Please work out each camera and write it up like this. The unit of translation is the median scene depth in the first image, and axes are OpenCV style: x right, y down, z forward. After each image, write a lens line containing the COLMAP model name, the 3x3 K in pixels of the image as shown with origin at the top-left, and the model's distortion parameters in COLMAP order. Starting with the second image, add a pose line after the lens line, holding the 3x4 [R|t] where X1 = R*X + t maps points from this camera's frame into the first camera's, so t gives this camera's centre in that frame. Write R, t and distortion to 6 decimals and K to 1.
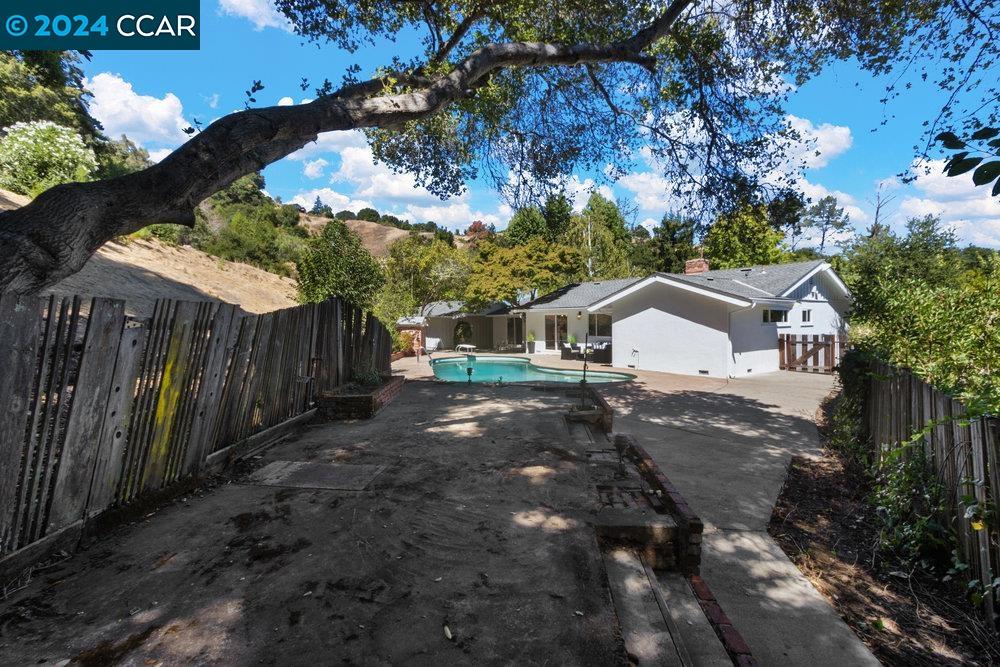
lens RADIAL K [[459.9, 0, 475.3], [0, 459.9, 342.3], [0, 0, 1]] dist [0.003572, -0.002208]
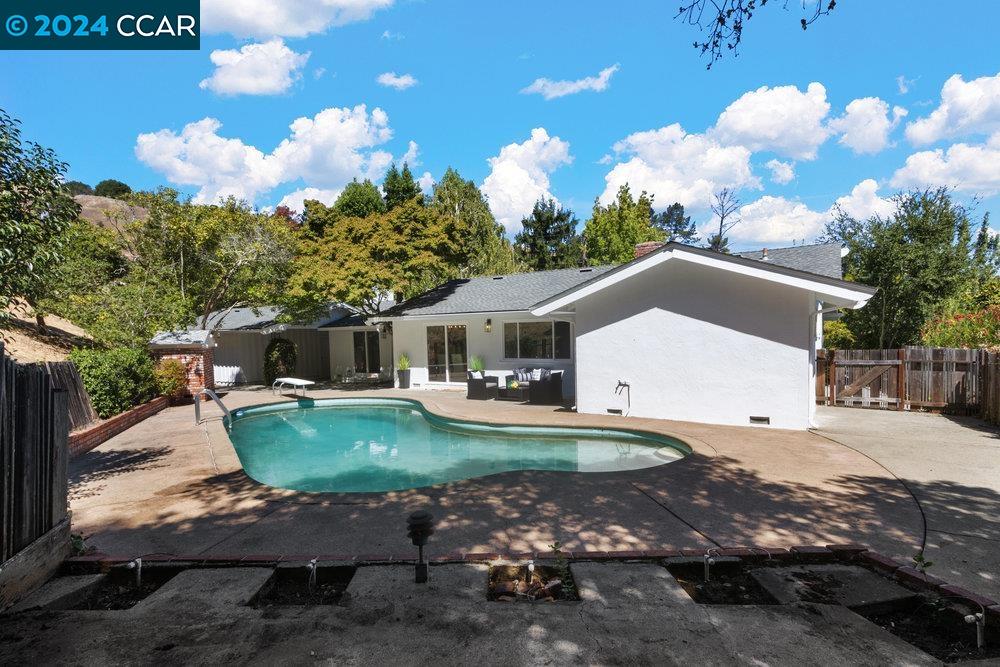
lens RADIAL K [[526.1, 0, 471.9], [0, 526.1, 376.4], [0, 0, 1]] dist [0.013635, -0.001669]
pose [[0.939688, -0.035577, 0.340178, -0.033389], [0.027239, 0.999201, 0.029257, -0.010460], [-0.340947, -0.018226, 0.939906, 0.309068]]
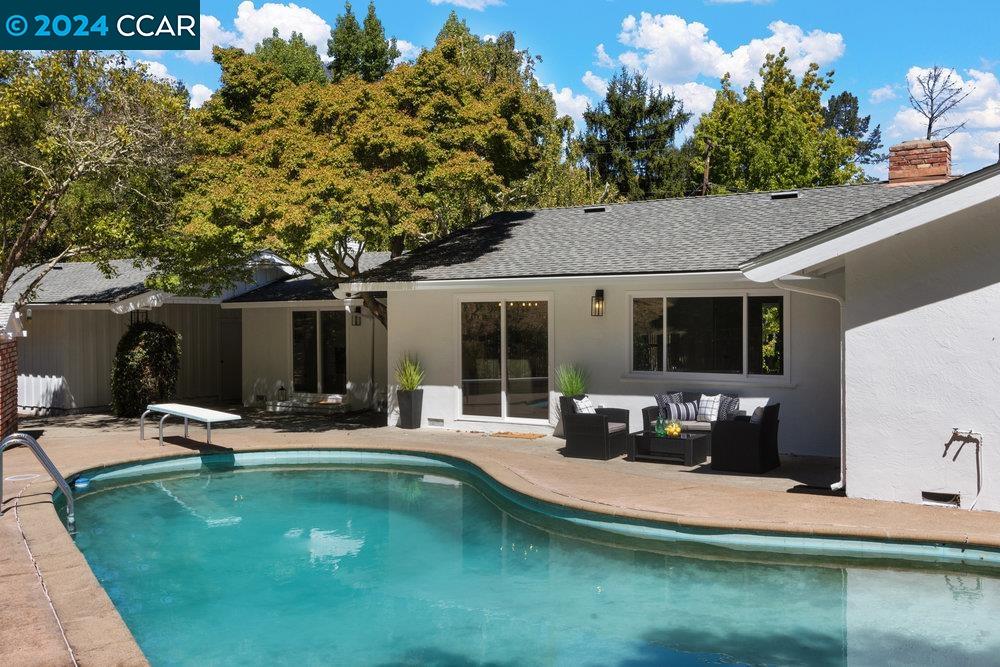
lens RADIAL K [[927.5, 0, 468.3], [0, 927.5, 342.2], [0, 0, 1]] dist [0.008598, 0.000000]
pose [[0.931658, -0.001145, 0.363335, -0.064534], [0.011625, 0.999577, -0.026660, -0.016077], [-0.363150, 0.029062, 0.931277, 0.422344]]
